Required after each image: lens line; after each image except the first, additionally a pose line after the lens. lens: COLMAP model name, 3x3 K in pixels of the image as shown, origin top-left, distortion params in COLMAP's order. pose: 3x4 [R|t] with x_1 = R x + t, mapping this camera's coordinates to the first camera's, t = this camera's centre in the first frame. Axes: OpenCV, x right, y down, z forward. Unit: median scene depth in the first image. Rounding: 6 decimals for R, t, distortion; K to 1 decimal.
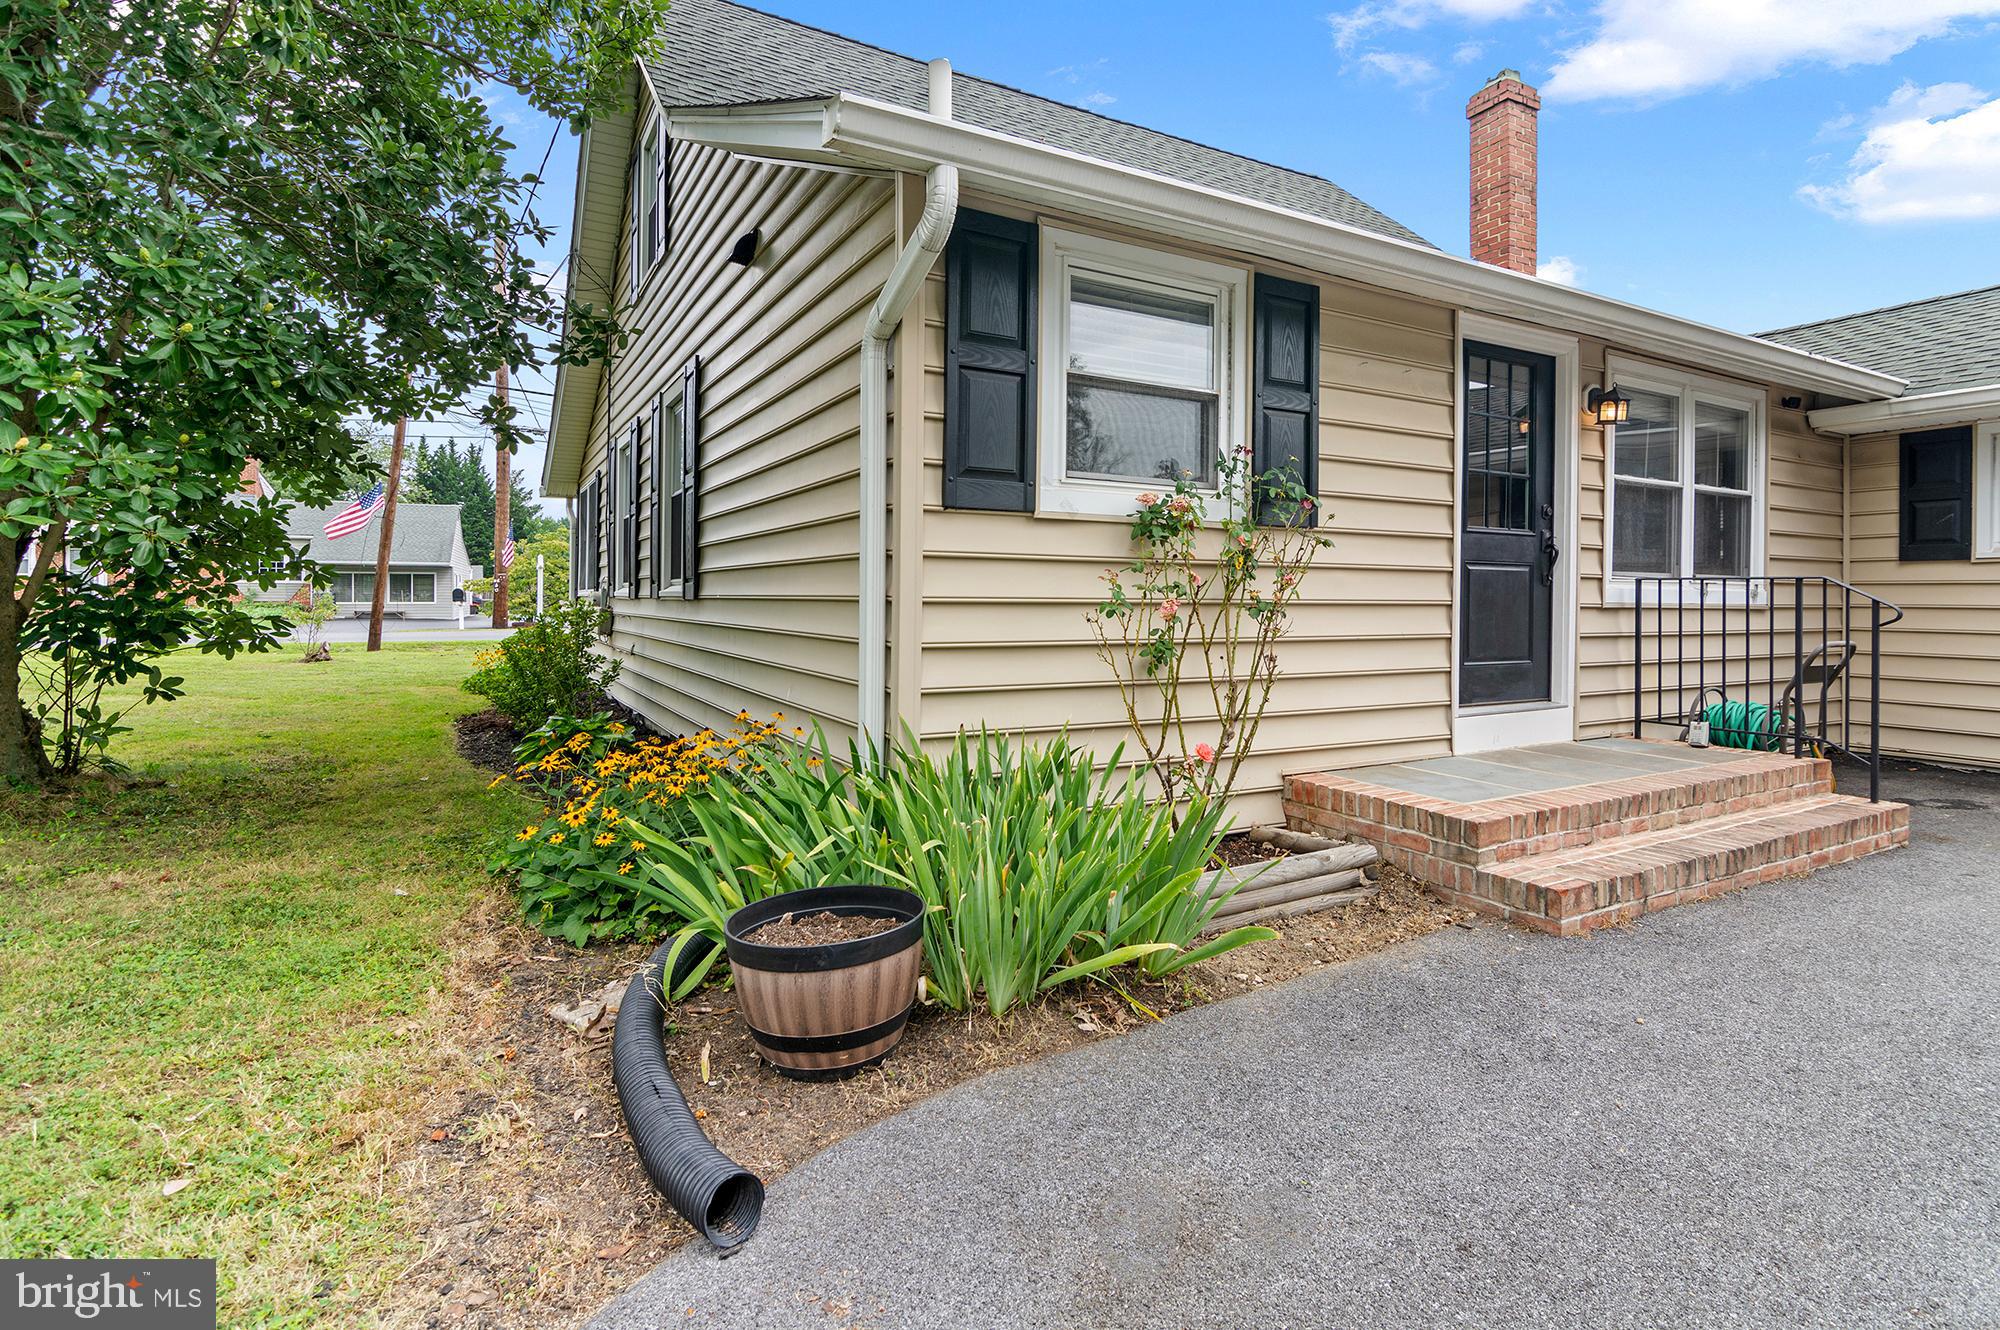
lens RADIAL K [[1000.7, 0, 1005.8], [0, 1000.7, 604.4], [0, 0, 1]] dist [-0.006110, -0.001989]
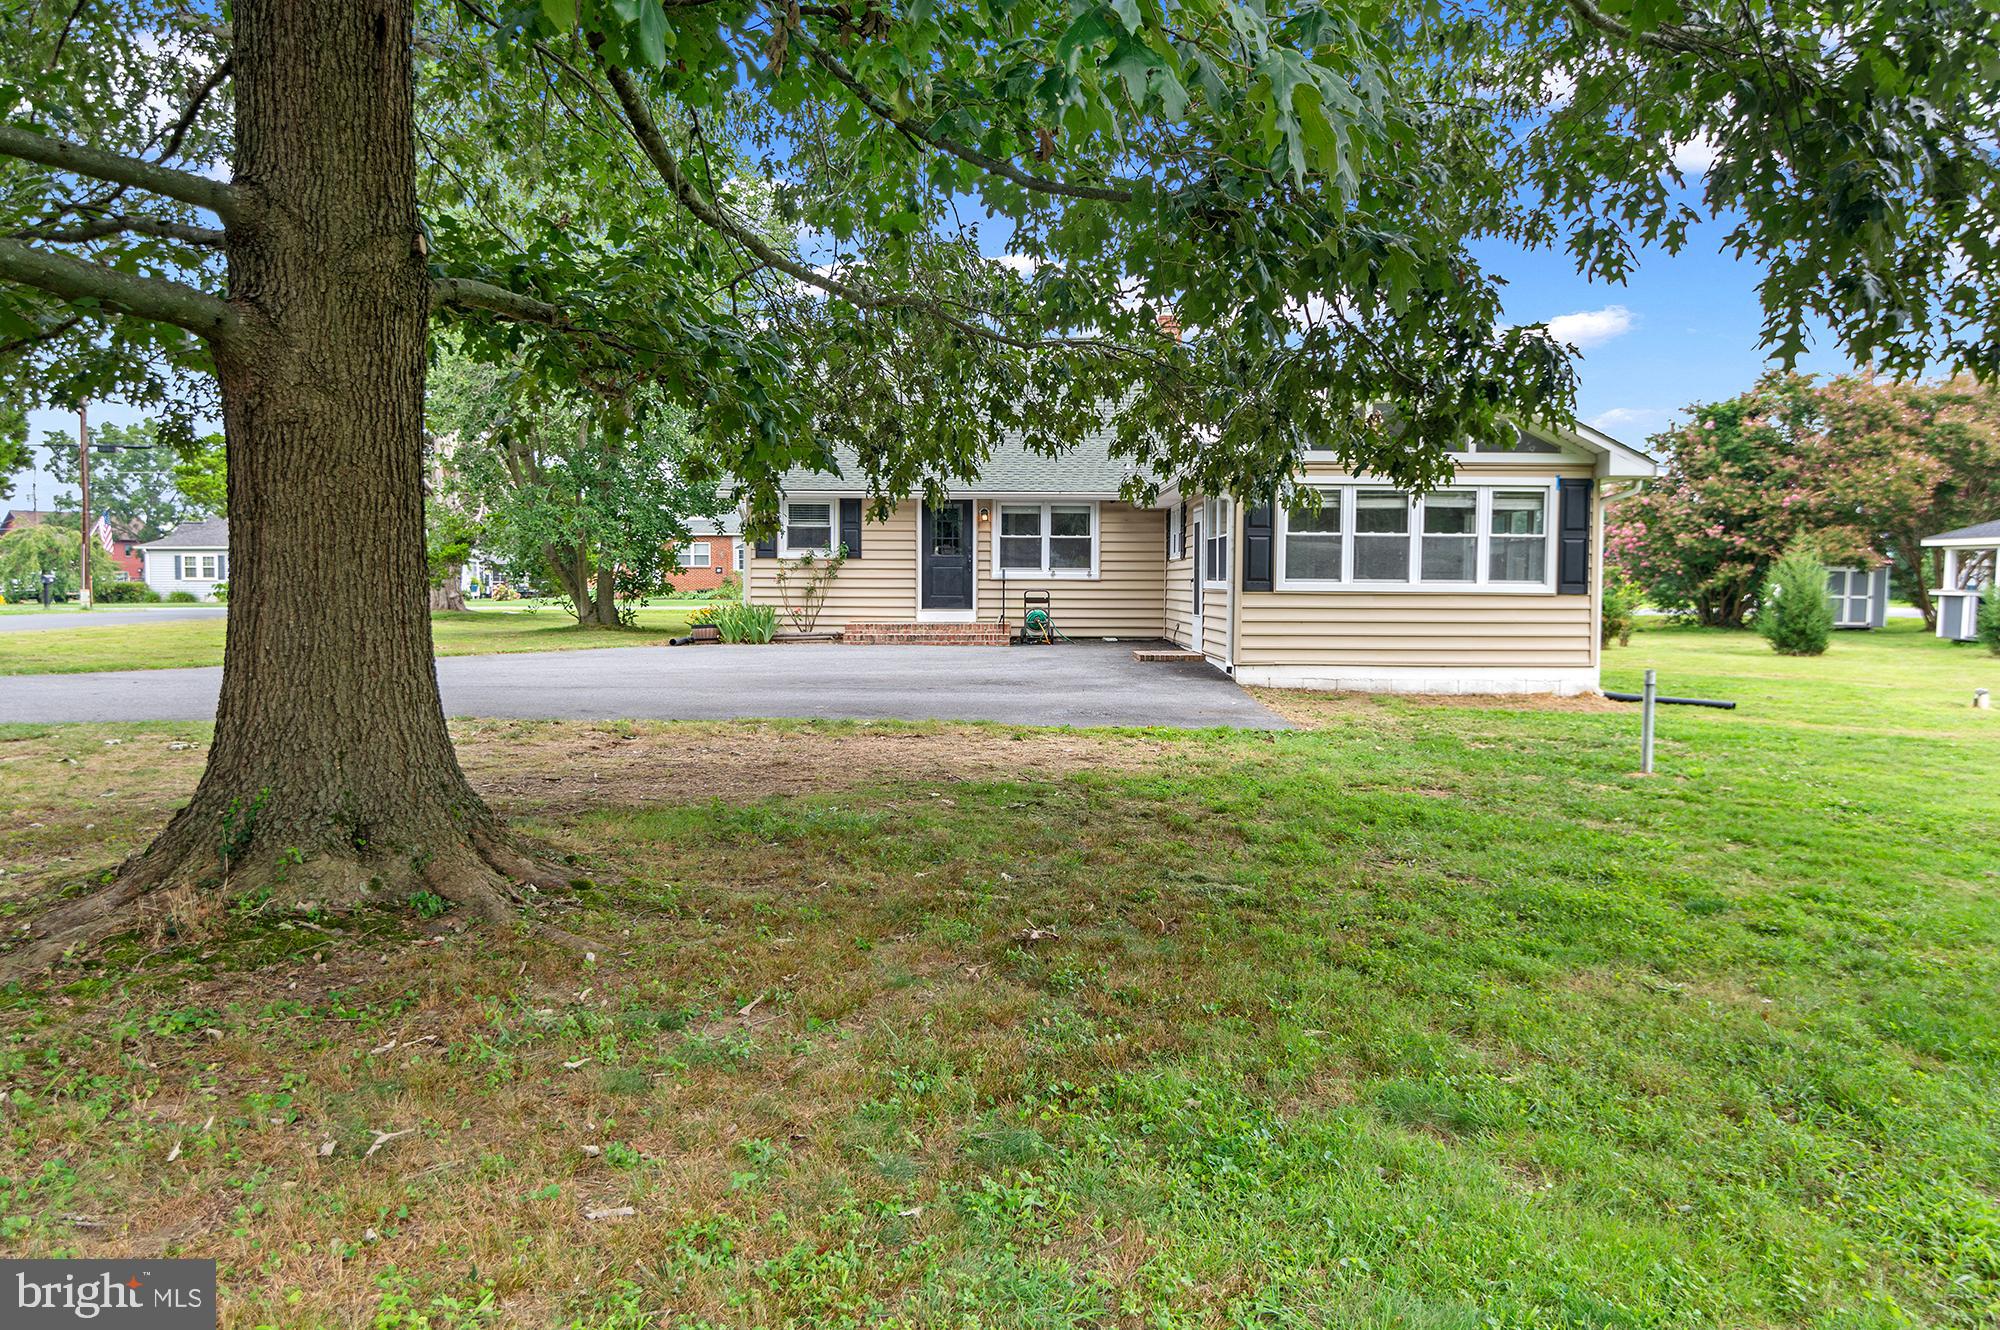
lens RADIAL K [[1342.1, 0, 1000.0], [0, 1342.1, 665.0], [0, 0, 1]] dist [-0.001307, -0.000181]
pose [[0.875581, 0.026485, -0.482344, 2.692034], [0.000277, 0.998468, 0.055328, 0.039532], [0.483071, -0.048578, 0.874233, -2.696330]]
